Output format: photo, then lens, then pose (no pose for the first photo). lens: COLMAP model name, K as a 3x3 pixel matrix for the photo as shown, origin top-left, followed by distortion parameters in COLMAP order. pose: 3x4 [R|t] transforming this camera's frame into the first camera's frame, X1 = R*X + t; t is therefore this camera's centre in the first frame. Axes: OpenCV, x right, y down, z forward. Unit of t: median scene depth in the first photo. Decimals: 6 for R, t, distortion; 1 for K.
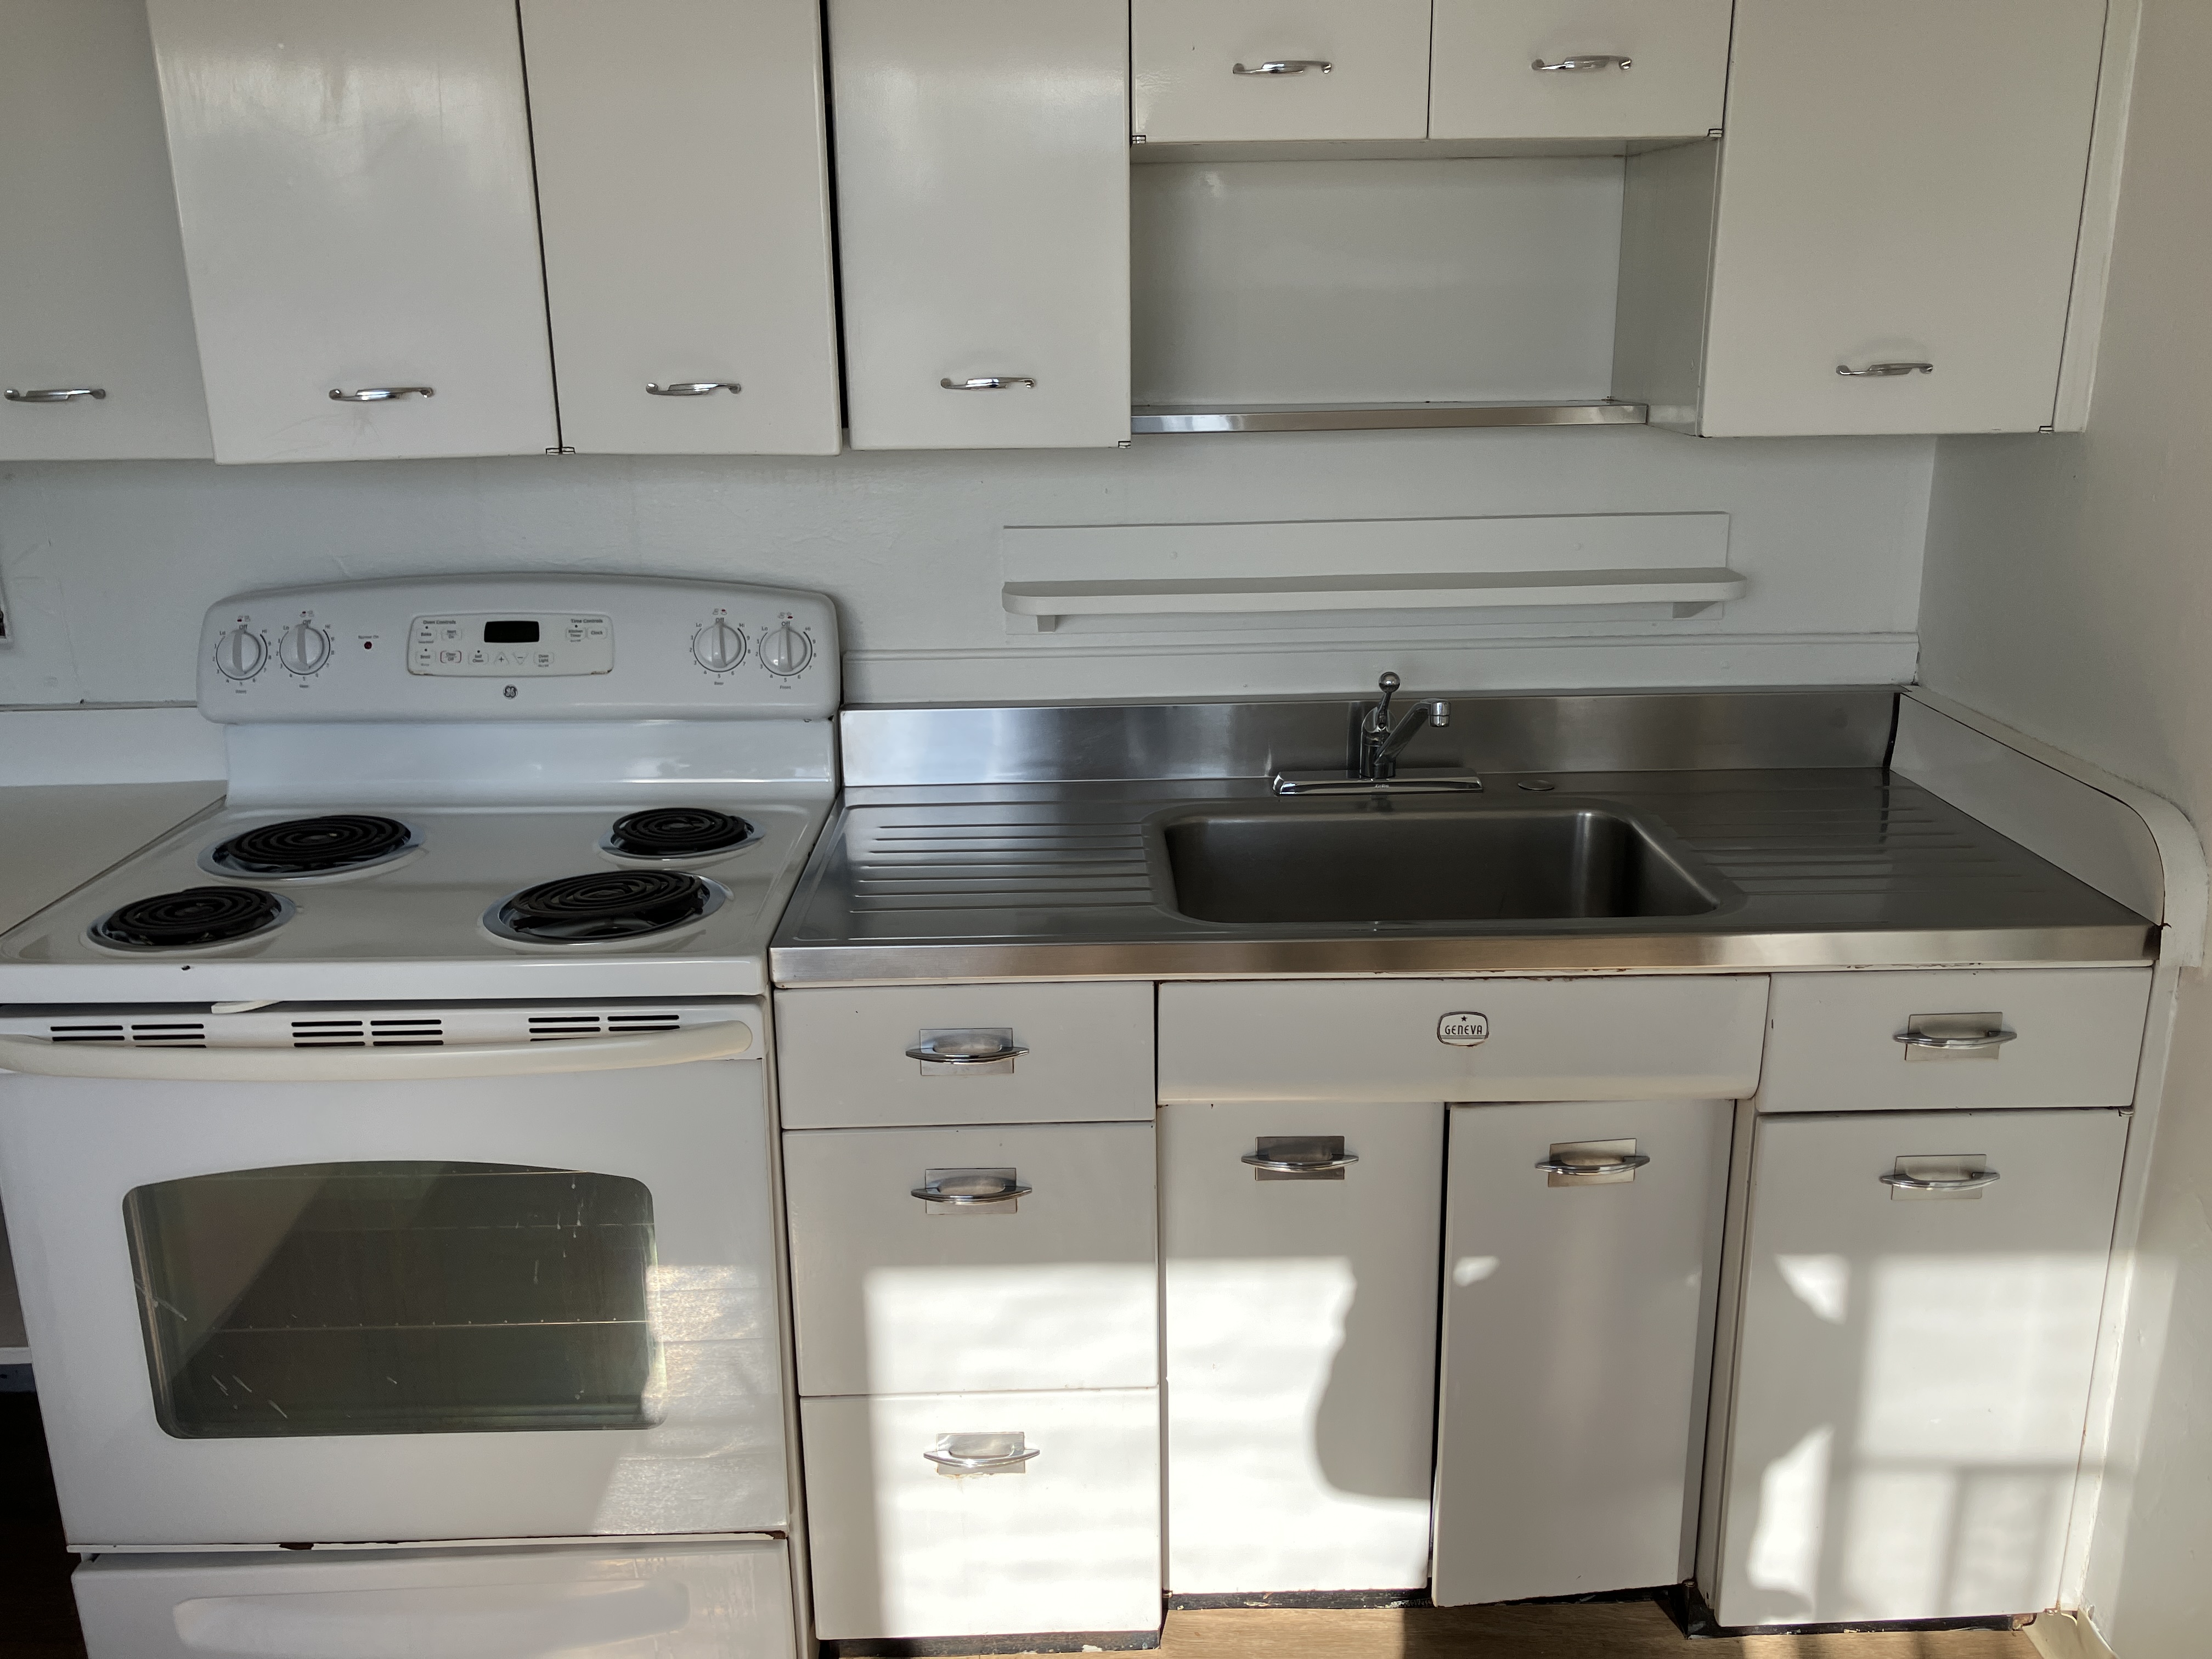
lens RADIAL K [[1782.6, 0, 1110.8], [0, 1782.6, 809.0], [0, 0, 1]] dist [0.025272, -0.024777]
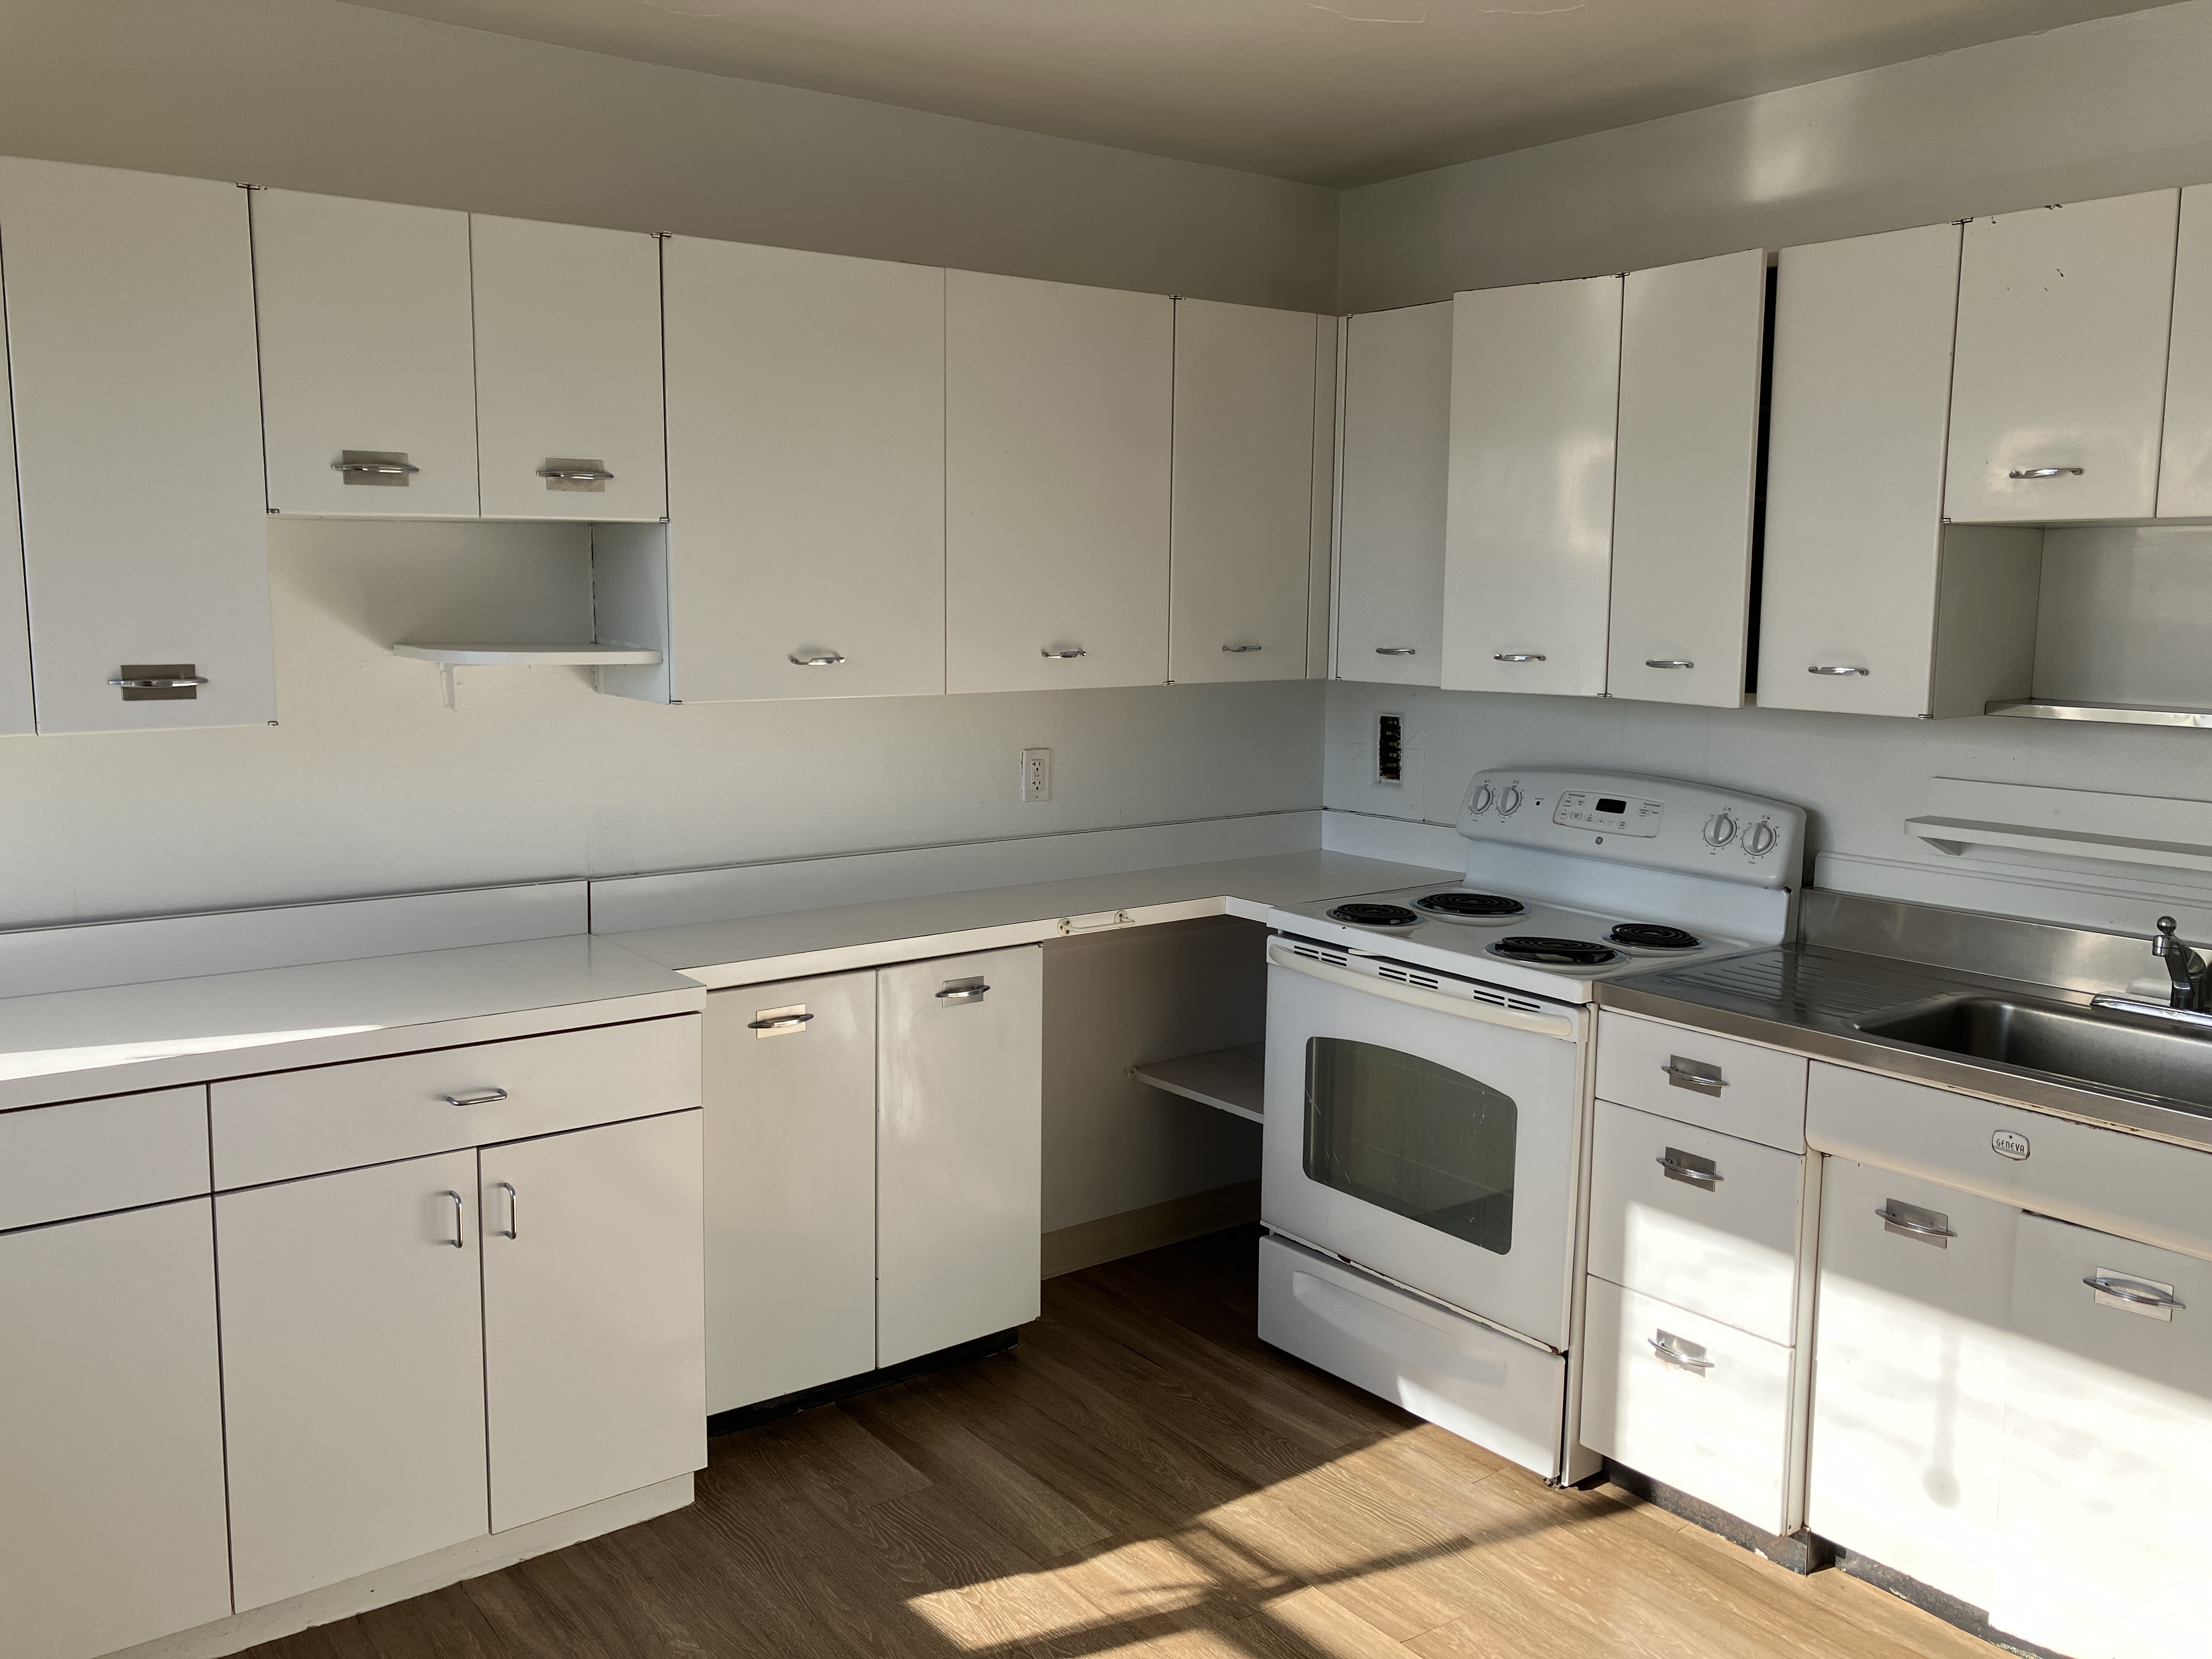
lens RADIAL K [[1782.6, 0, 1100.8], [0, 1782.6, 829.9], [0, 0, 1]] dist [0.025272, -0.024777]
pose [[0.592808, 0.128285, -0.795060, 0.706906], [-0.237733, 0.971113, -0.020566, 0.068587], [0.769455, 0.201204, 0.606181, -0.352478]]
